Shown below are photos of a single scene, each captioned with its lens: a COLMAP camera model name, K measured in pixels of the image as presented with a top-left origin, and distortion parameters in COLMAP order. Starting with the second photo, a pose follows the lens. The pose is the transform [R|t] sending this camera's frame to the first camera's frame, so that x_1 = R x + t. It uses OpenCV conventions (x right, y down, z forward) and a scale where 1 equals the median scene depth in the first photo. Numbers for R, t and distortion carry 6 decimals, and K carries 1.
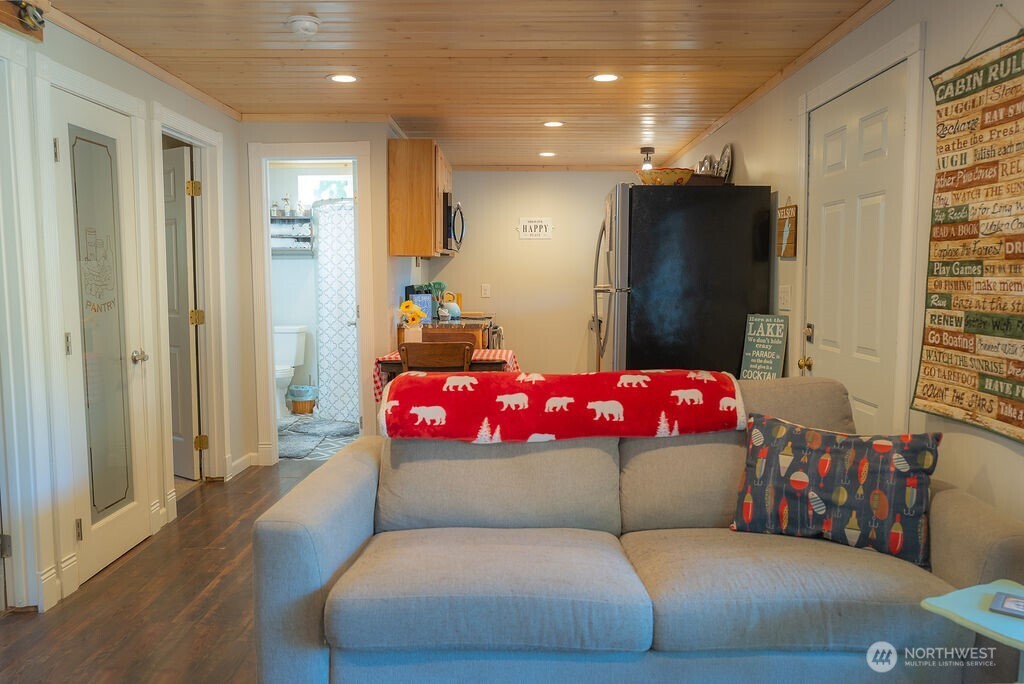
lens RADIAL K [[772.0, 0, 514.0], [0, 772.0, 343.1], [0, 0, 1]] dist [-0.044474, 0.055550]
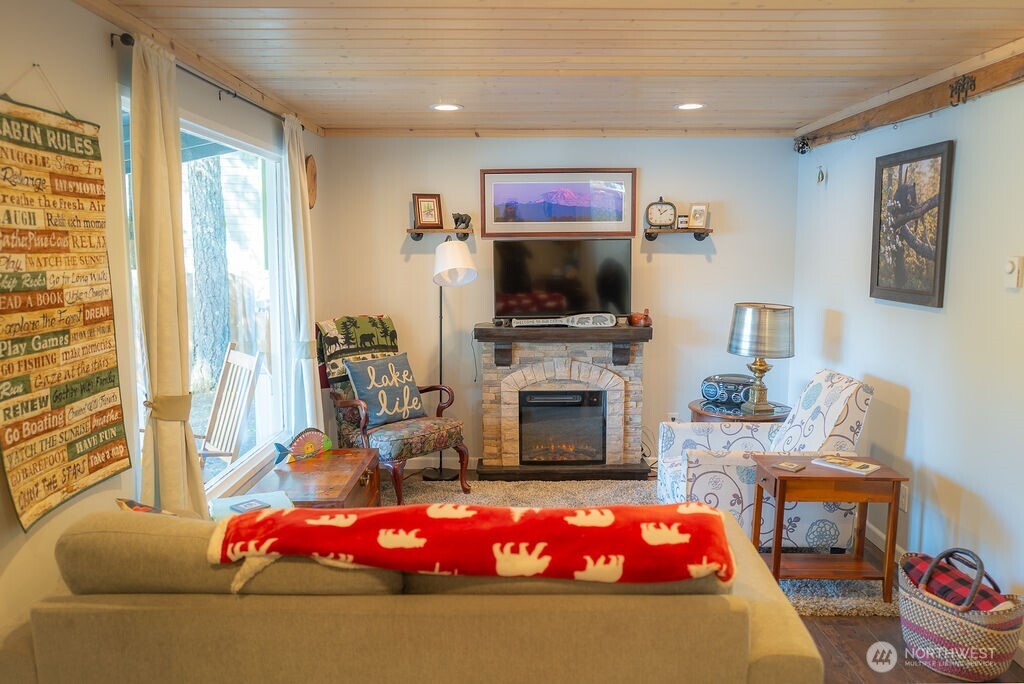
lens RADIAL K [[772.0, 0, 504.5], [0, 772.0, 343.3], [0, 0, 1]] dist [-0.044474, 0.055550]
pose [[-0.999846, -0.000228, 0.017559, 0.033792], [0.003531, 0.976874, 0.213785, -0.299885], [-0.017201, 0.213814, -0.976723, 1.961299]]
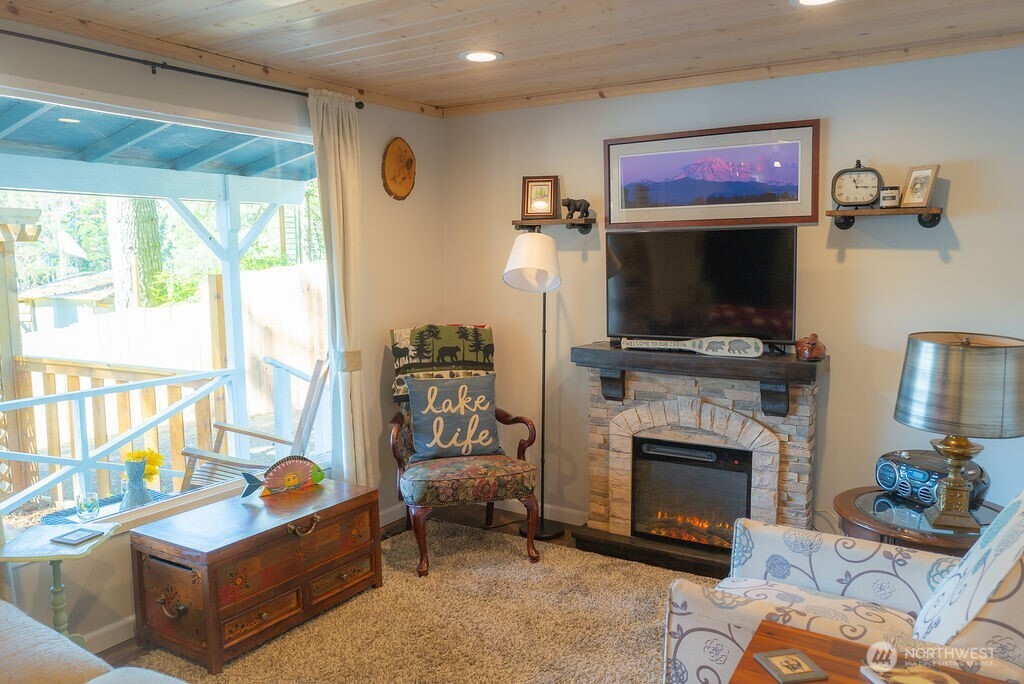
lens RADIAL K [[772.0, 0, 502.1], [0, 772.0, 342.2], [0, 0, 1]] dist [-0.044474, 0.055550]
pose [[-0.838693, -0.055892, 0.541730, -0.643843], [0.056663, 0.980366, 0.188871, -0.206811], [-0.541649, 0.189101, -0.819058, 1.239447]]
